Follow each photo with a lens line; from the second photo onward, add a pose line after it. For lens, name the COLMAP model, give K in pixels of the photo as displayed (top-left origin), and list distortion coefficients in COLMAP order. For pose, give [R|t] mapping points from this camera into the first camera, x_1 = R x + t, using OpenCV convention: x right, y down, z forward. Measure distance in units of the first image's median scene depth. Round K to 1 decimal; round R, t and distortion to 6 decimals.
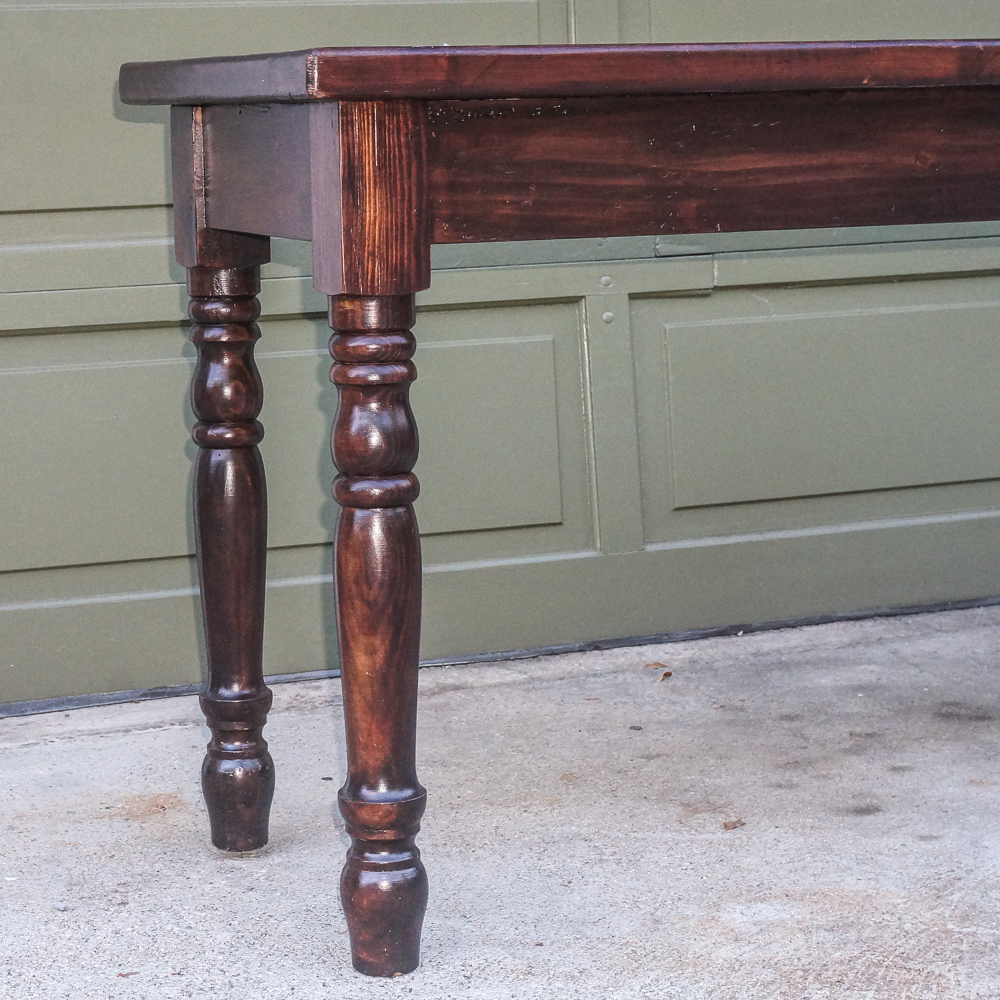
lens RADIAL K [[2553.9, 0, 500.0], [0, 2553.9, 500.0], [0, 0, 1]] dist [0.033070, -0.201596]
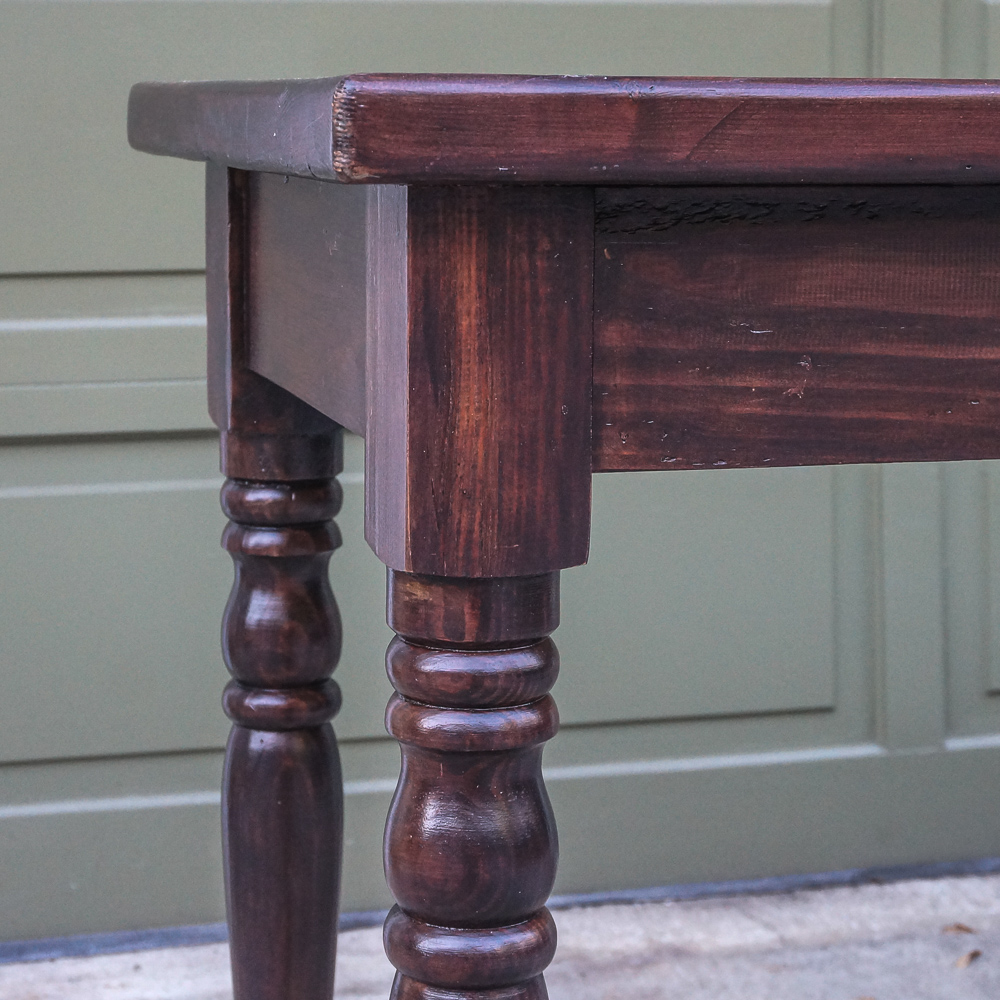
lens RADIAL K [[2516.1, 0, 500.0], [0, 2516.1, 500.0], [0, 0, 1]] dist [-0.029765, 0.270978]
pose [[0.993114, 0.045024, -0.108159, 0.007848], [-0.044785, 0.998986, 0.004643, -0.095593], [0.108259, 0.000233, 0.994123, 0.509028]]
